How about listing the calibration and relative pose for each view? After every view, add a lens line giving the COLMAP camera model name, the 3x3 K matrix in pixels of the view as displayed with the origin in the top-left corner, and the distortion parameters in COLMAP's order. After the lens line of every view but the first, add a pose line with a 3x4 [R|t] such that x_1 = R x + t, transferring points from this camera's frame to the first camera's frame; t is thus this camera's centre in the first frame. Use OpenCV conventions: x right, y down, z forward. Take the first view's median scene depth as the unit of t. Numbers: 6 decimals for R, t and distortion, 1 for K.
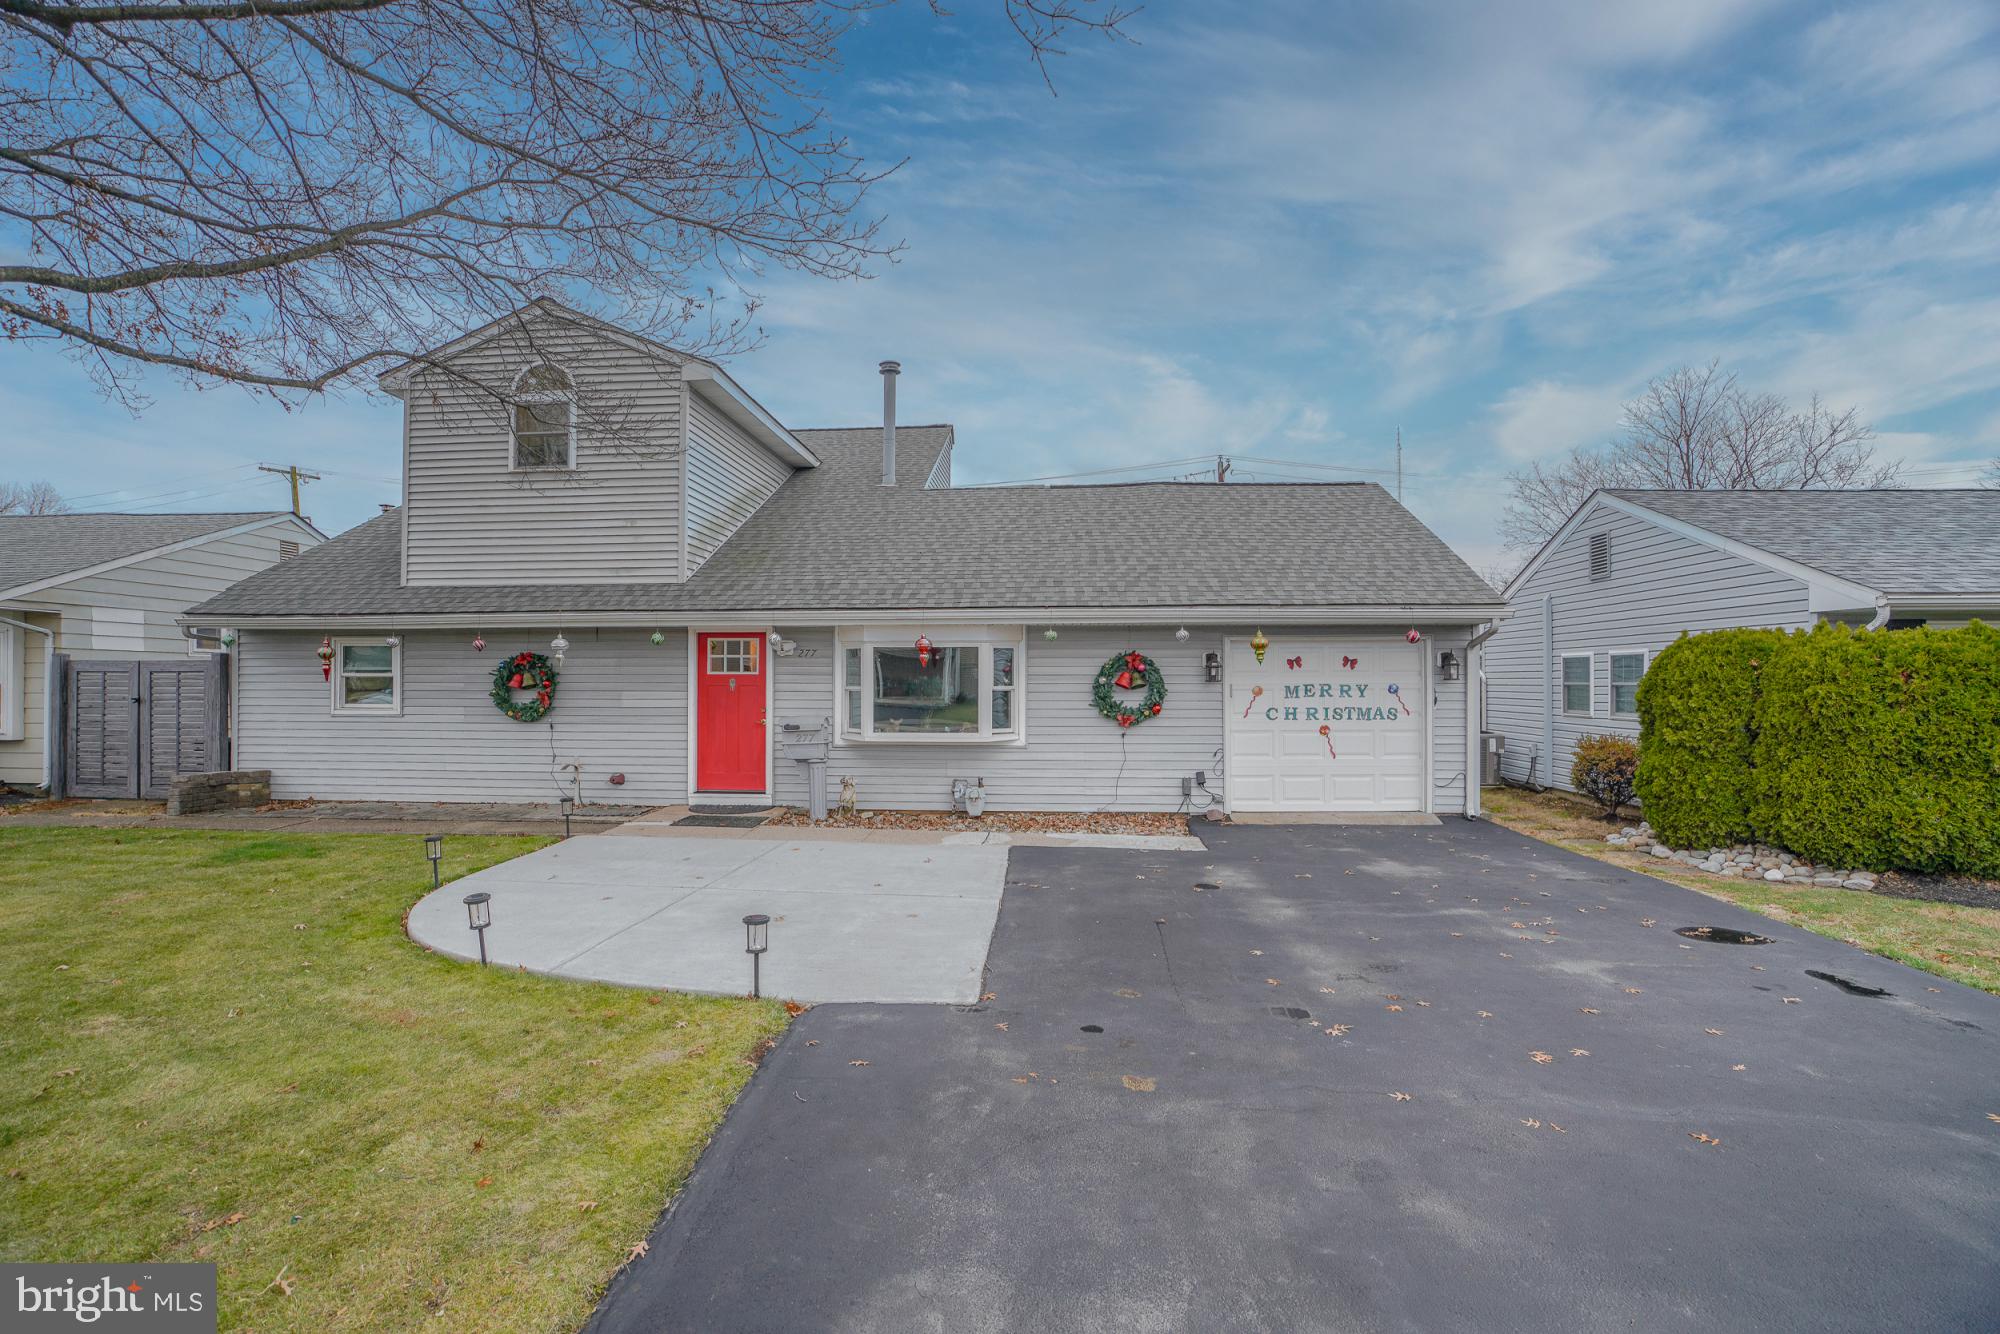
lens RADIAL K [[925.1, 0, 975.5], [0, 925.1, 649.7], [0, 0, 1]] dist [-0.047409, 0.014260]
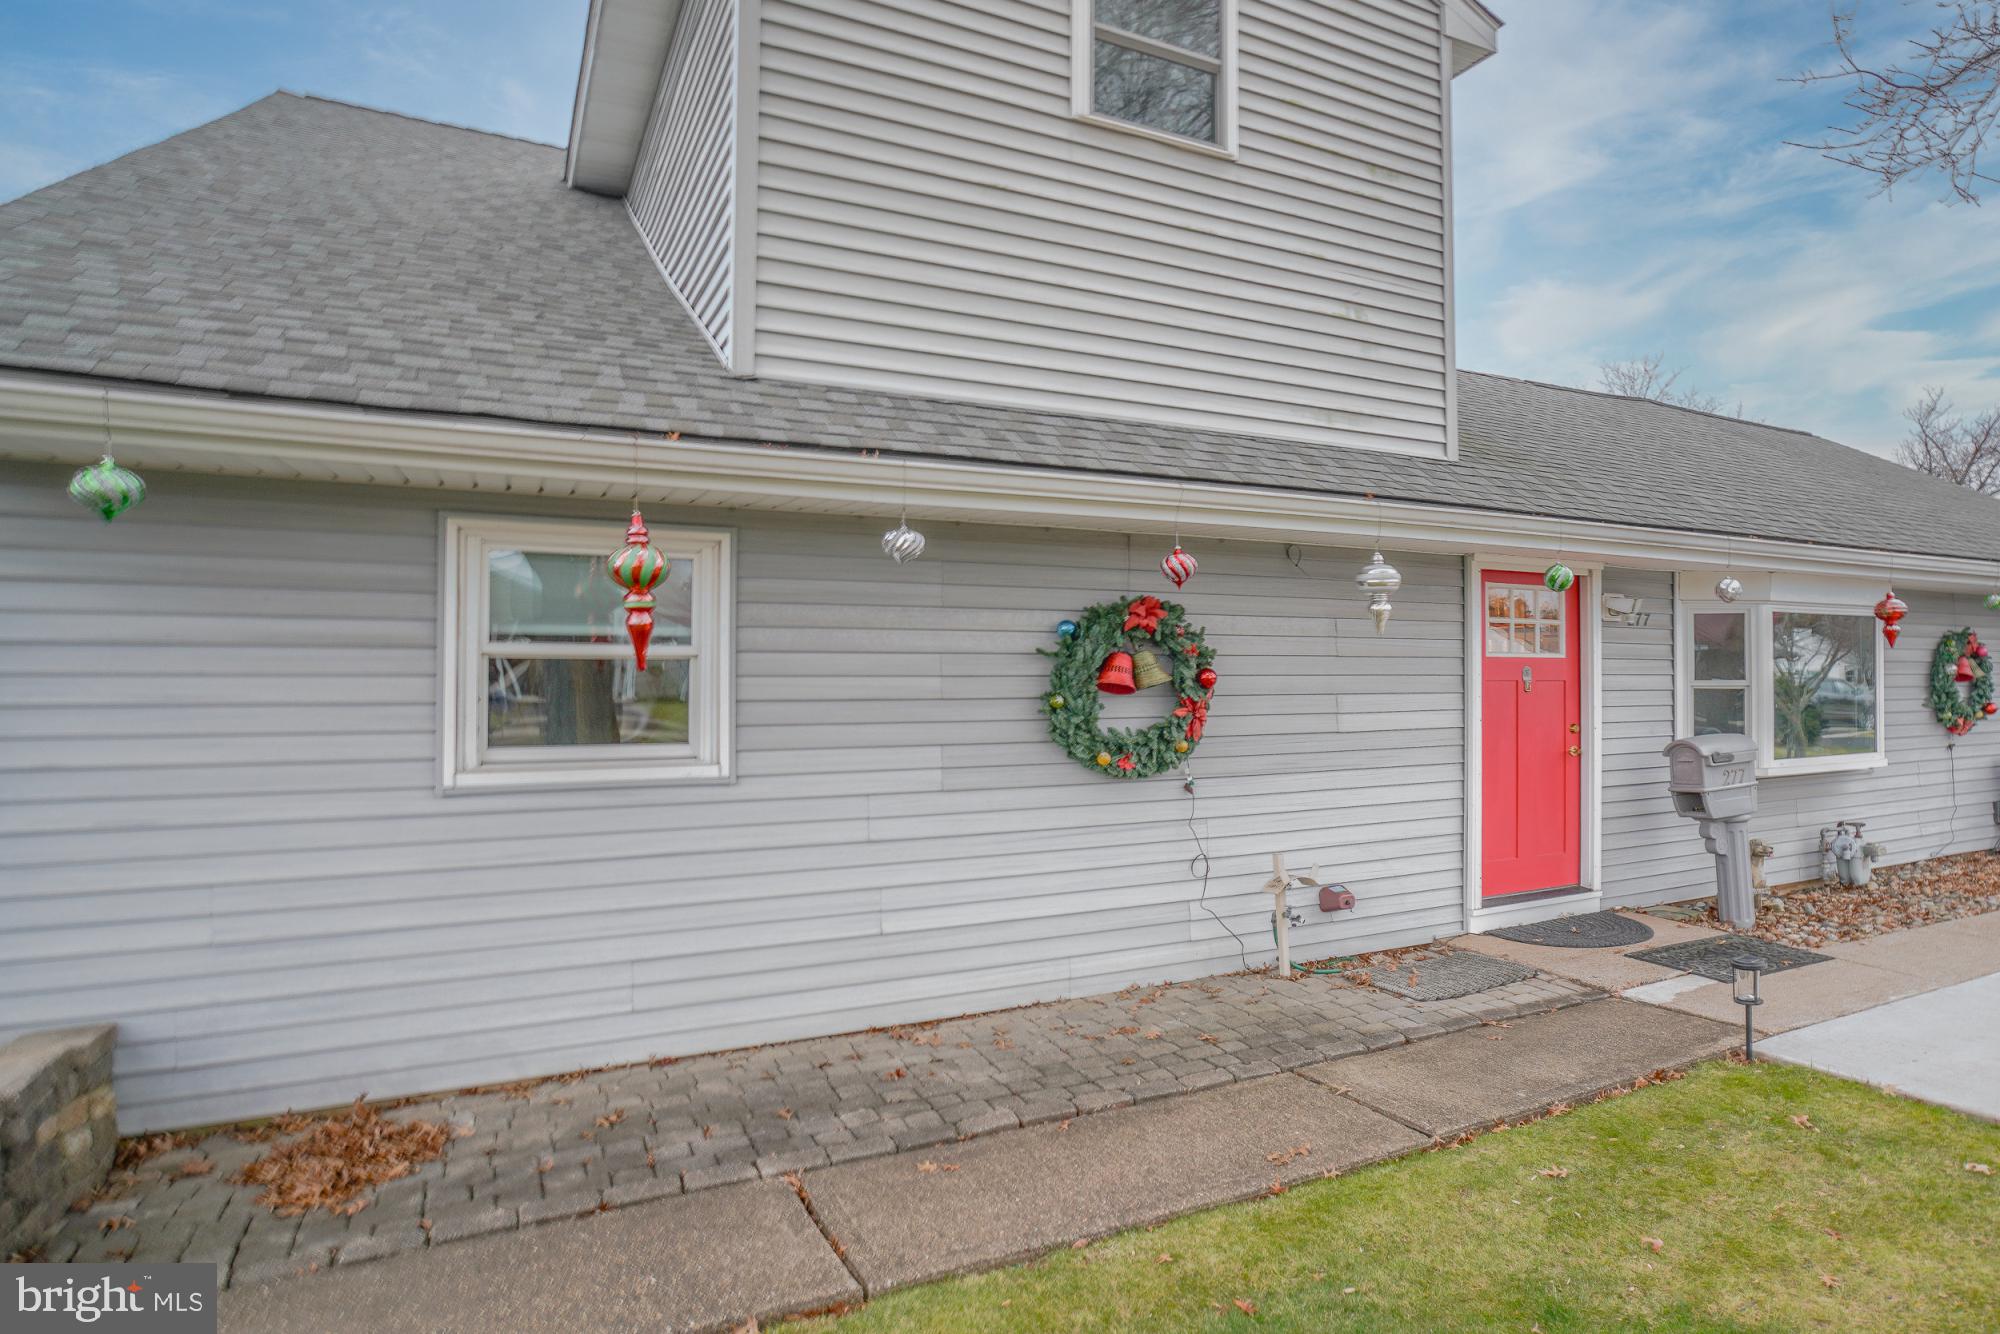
lens RADIAL K [[925.1, 0, 975.5], [0, 925.1, 649.7], [0, 0, 1]] dist [-0.047409, 0.014260]
pose [[0.874345, 0.011183, 0.485176, -0.810307], [-0.015466, 0.999869, 0.004826, 0.026964], [-0.485059, -0.011723, 0.874403, 0.767190]]
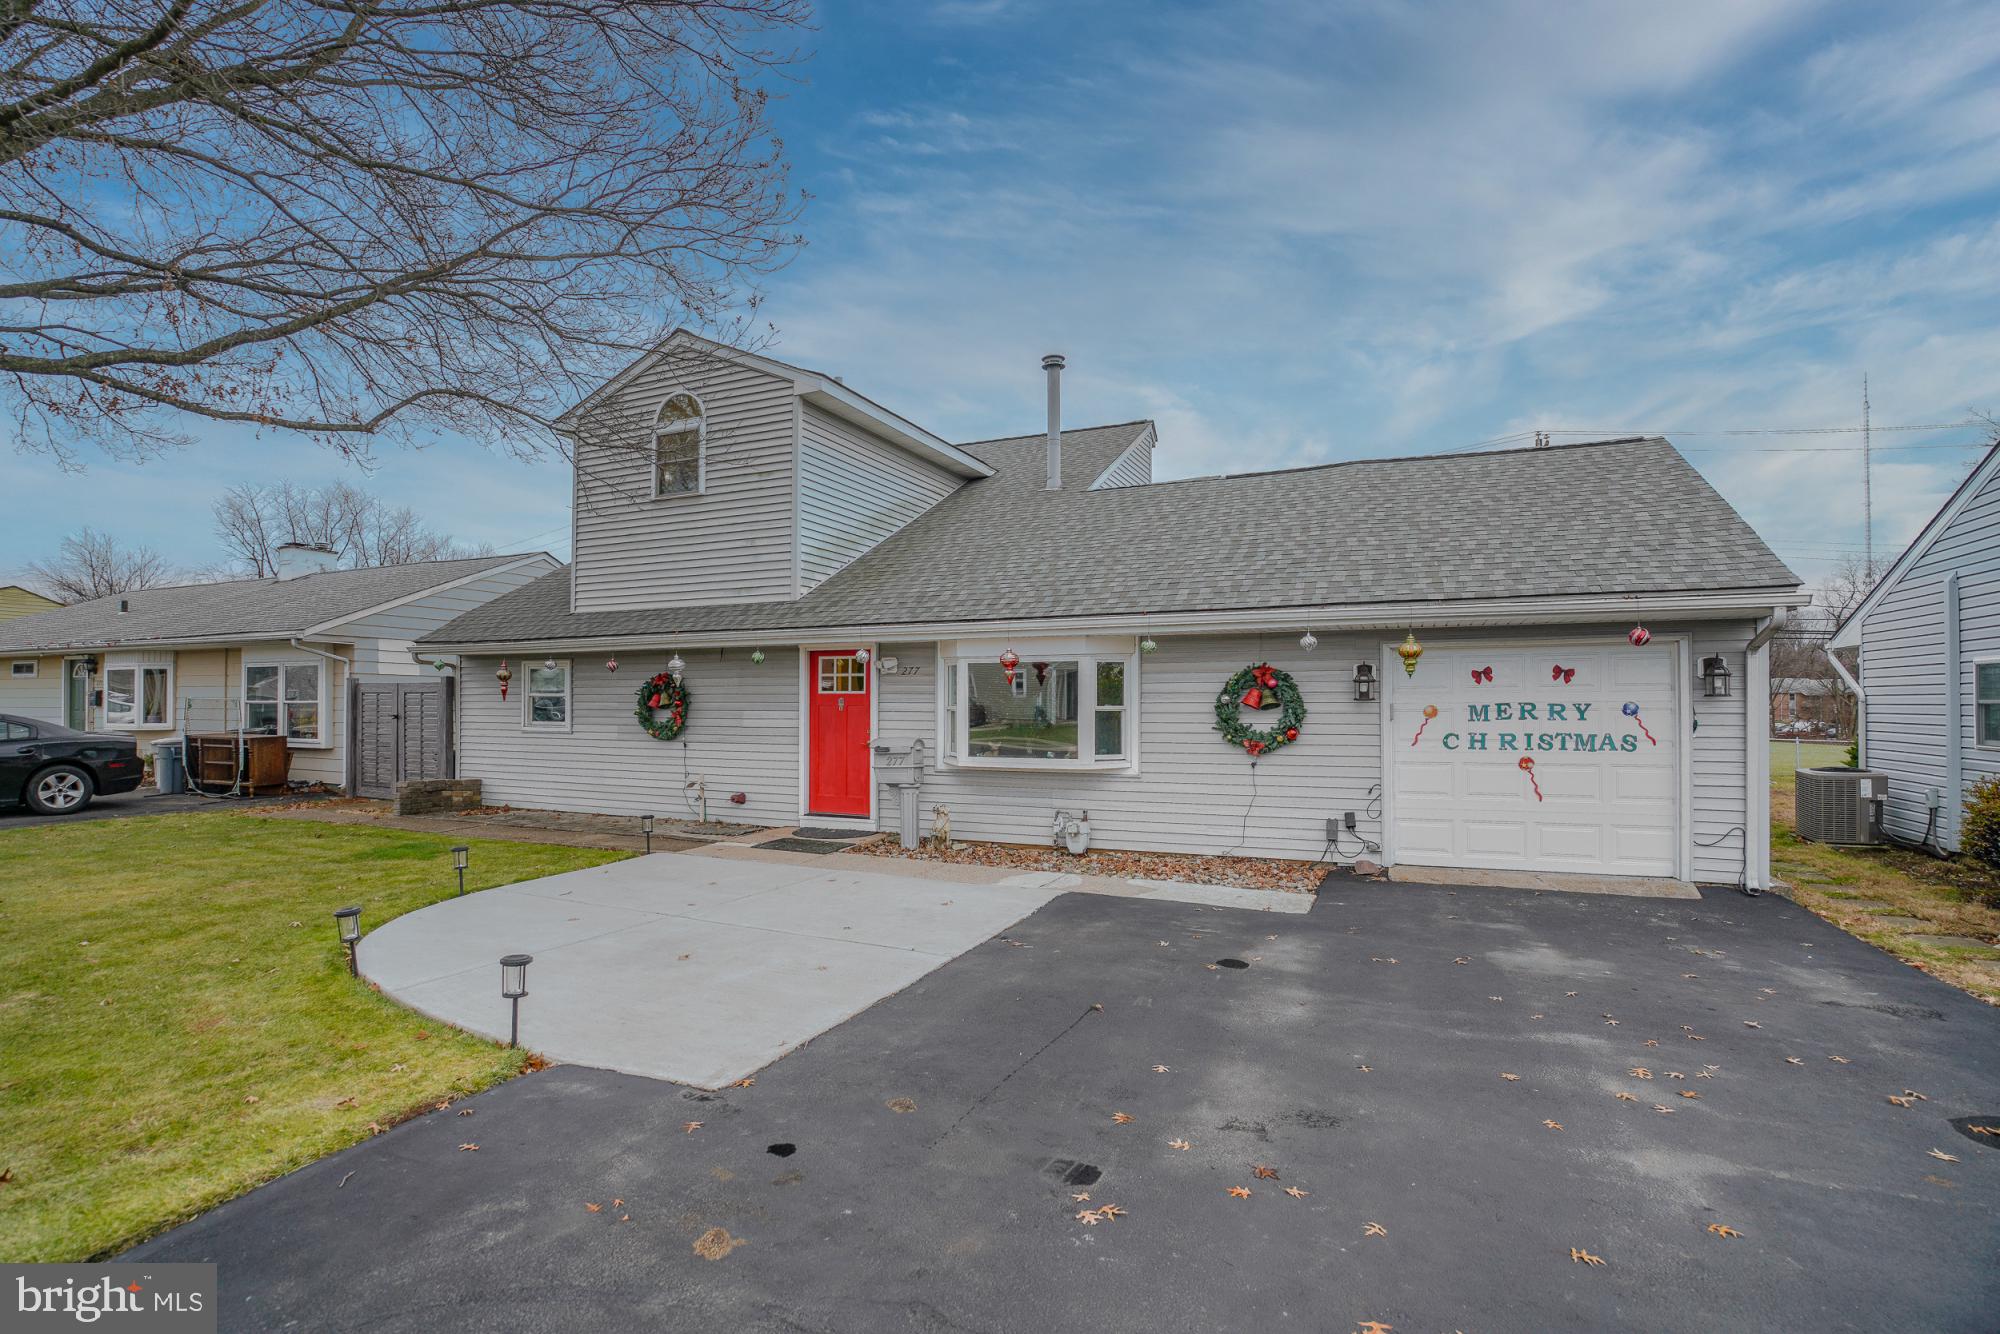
lens RADIAL K [[948.1, 0, 934.8], [0, 948.1, 669.1], [0, 0, 1]] dist [-0.063979, 0.029419]
pose [[0.939465, -0.012167, -0.342428, 0.181329], [0.011734, 0.999926, -0.003337, 0.006266], [0.342443, -0.000883, 0.939538, 0.110638]]
